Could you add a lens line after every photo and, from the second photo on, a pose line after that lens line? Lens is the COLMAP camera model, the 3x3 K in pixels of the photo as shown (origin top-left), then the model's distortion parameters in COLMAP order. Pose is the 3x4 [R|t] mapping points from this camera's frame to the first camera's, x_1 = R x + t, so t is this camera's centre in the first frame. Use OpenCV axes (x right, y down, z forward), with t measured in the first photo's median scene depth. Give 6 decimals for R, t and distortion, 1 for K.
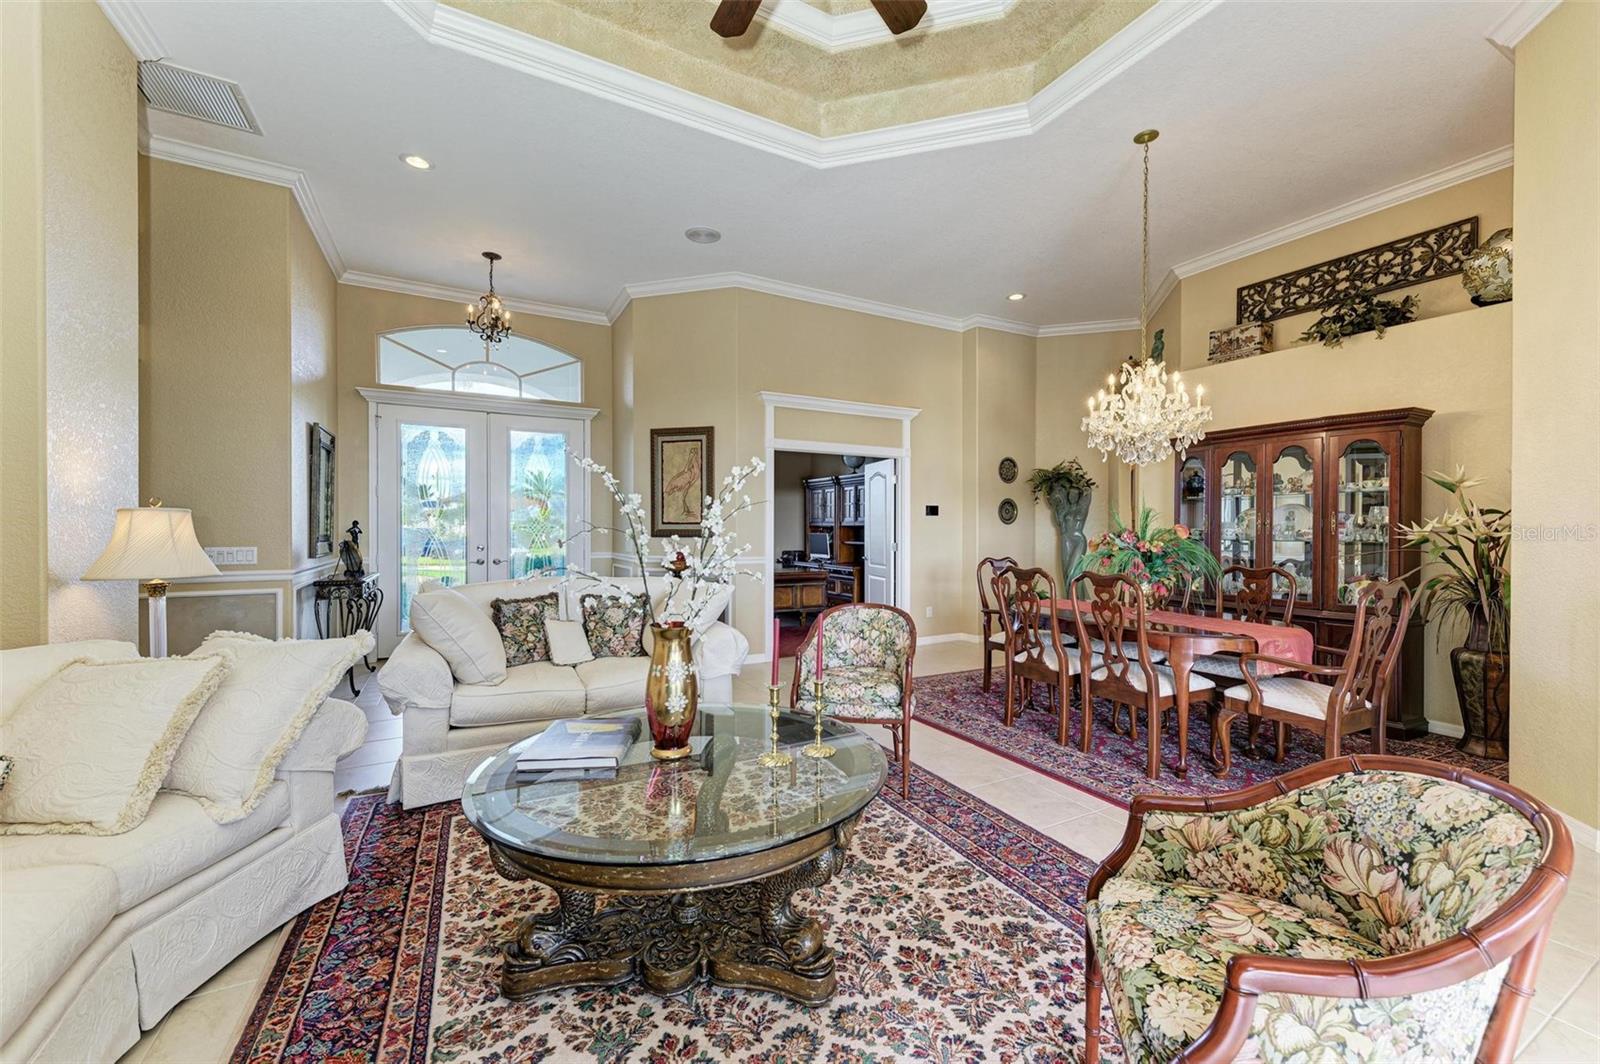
lens RADIAL K [[659.1, 0, 800.0], [0, 659.1, 532.0], [0, 0, 1]] dist [0.011921, -0.000077]
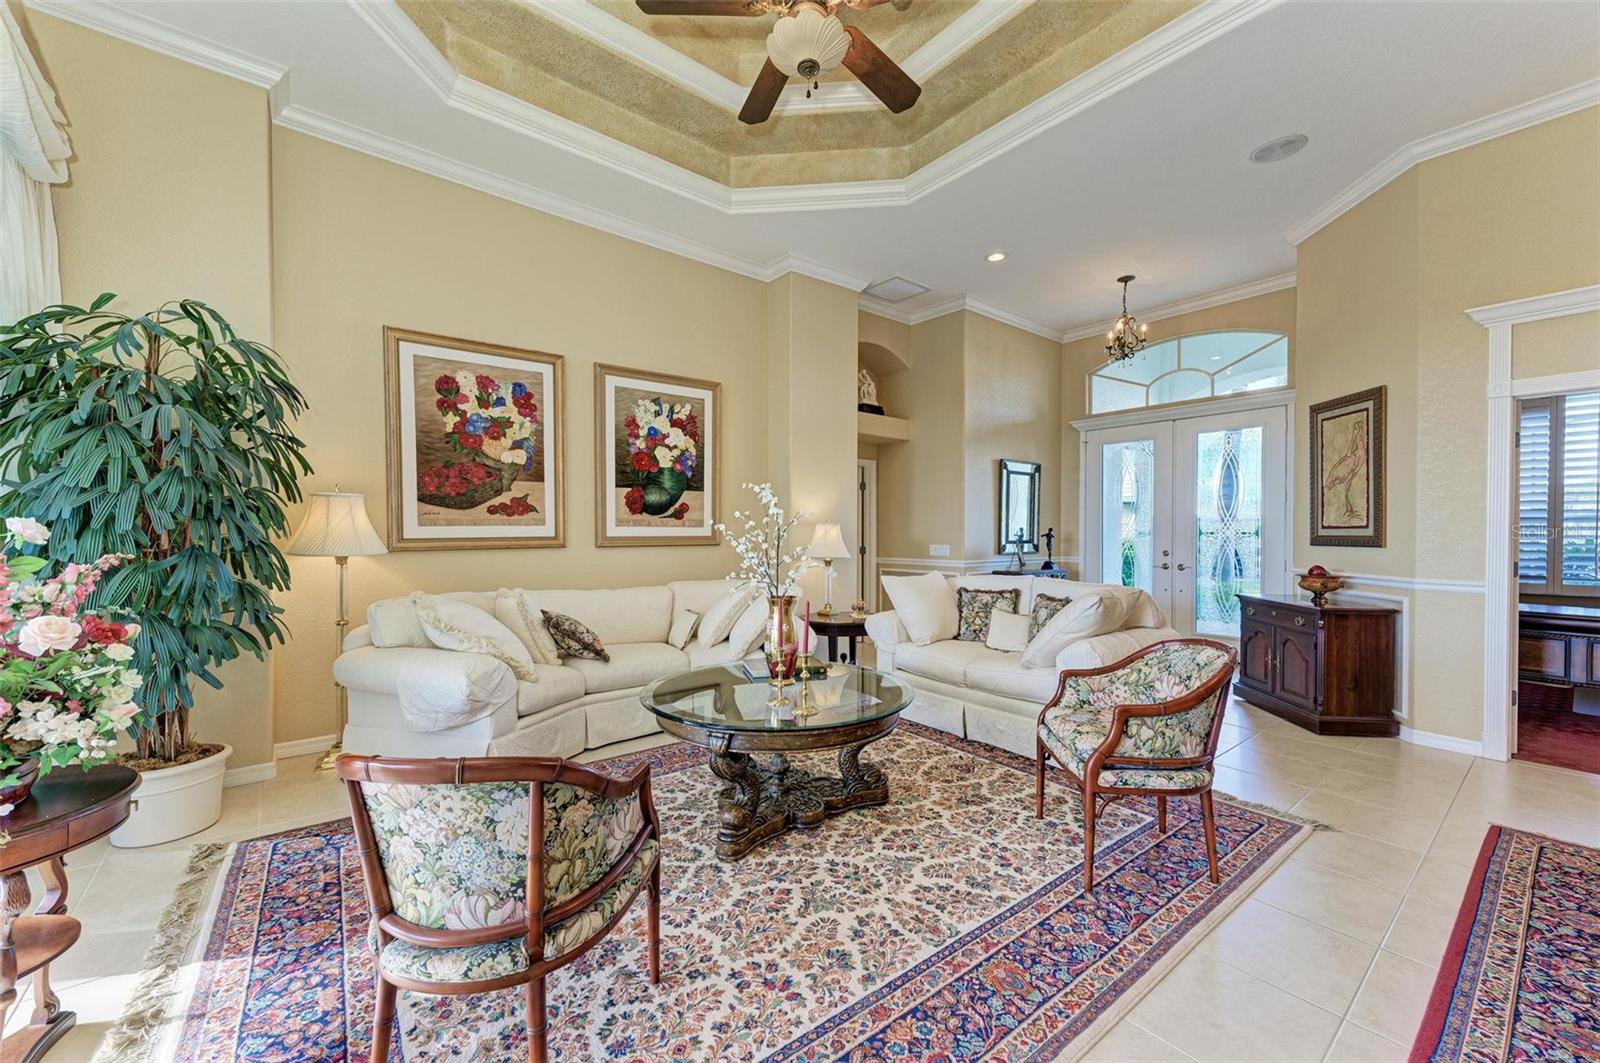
lens RADIAL K [[620.6, 0, 776.1], [0, 620.6, 537.4], [0, 0, 1]] dist [0.021210, -0.000005]
pose [[0.139146, 0.006970, -0.990247, 0.954235], [-0.008430, 0.999947, 0.005854, -0.002200], [0.990236, 0.007534, 0.139197, 0.628147]]
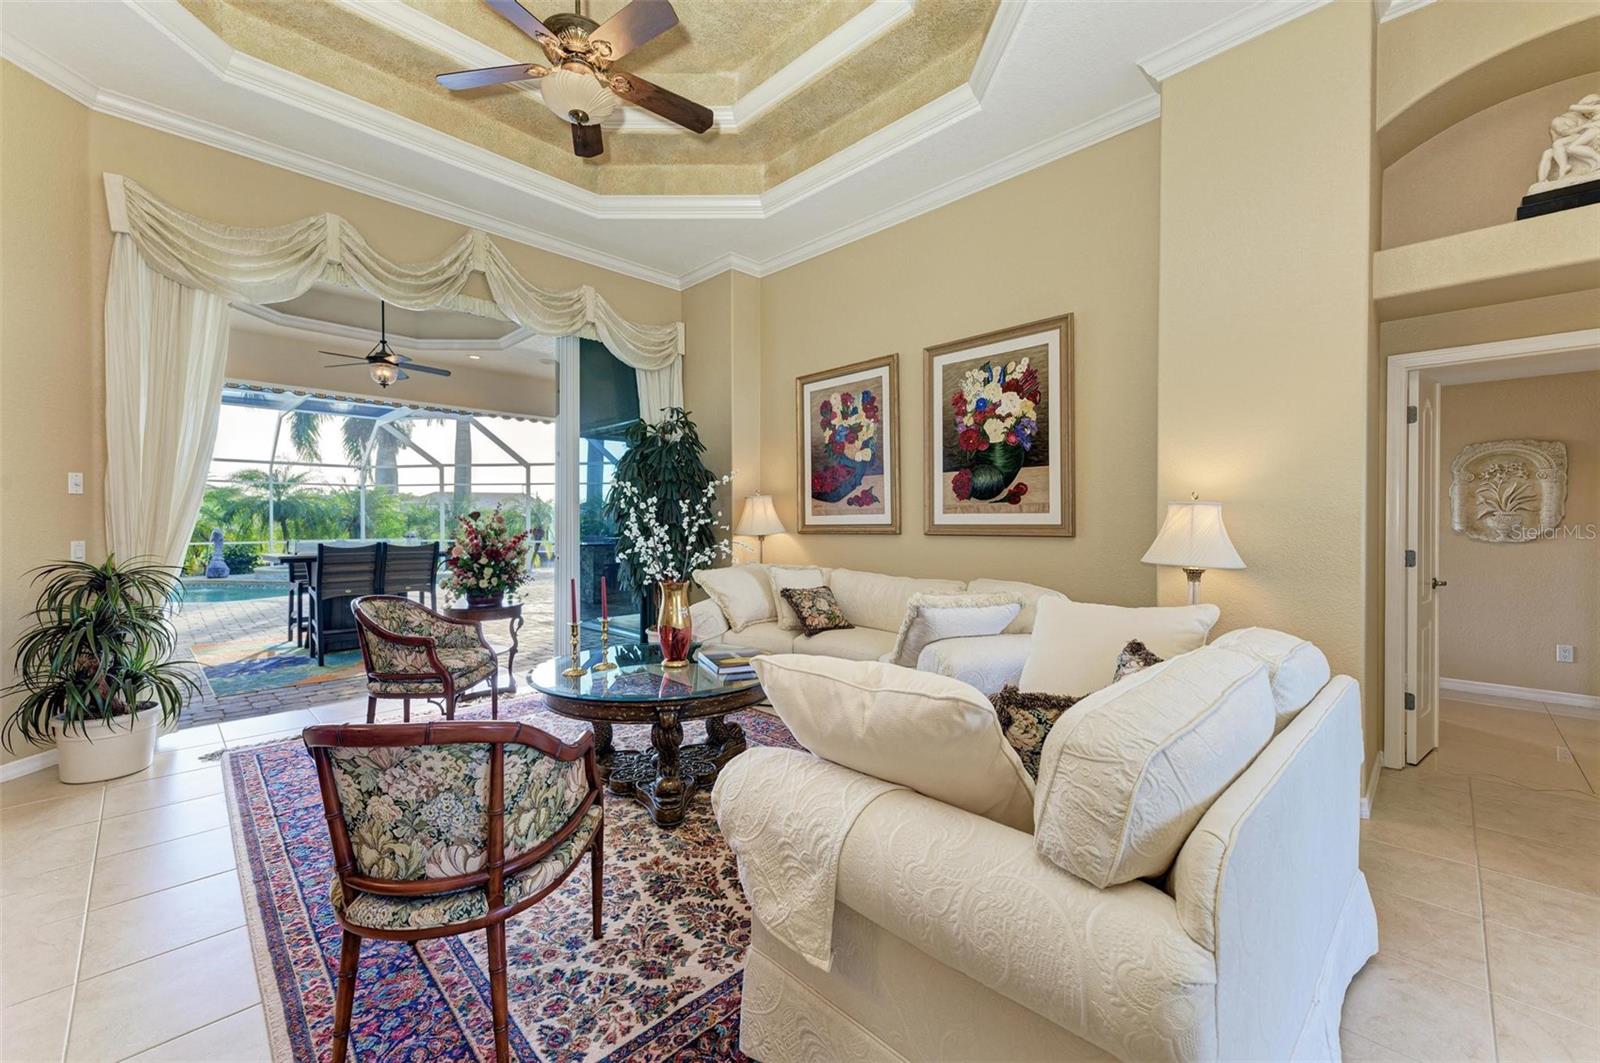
lens RADIAL K [[638.3, 0, 823.6], [0, 638.3, 530.4], [0, 0, 1]] dist [0.001571, 0.000138]
pose [[-0.958752, 0.003617, -0.284220, -0.052945], [-0.002542, 0.999770, 0.021297, -0.009711], [0.284231, 0.021141, -0.958523, 1.967611]]
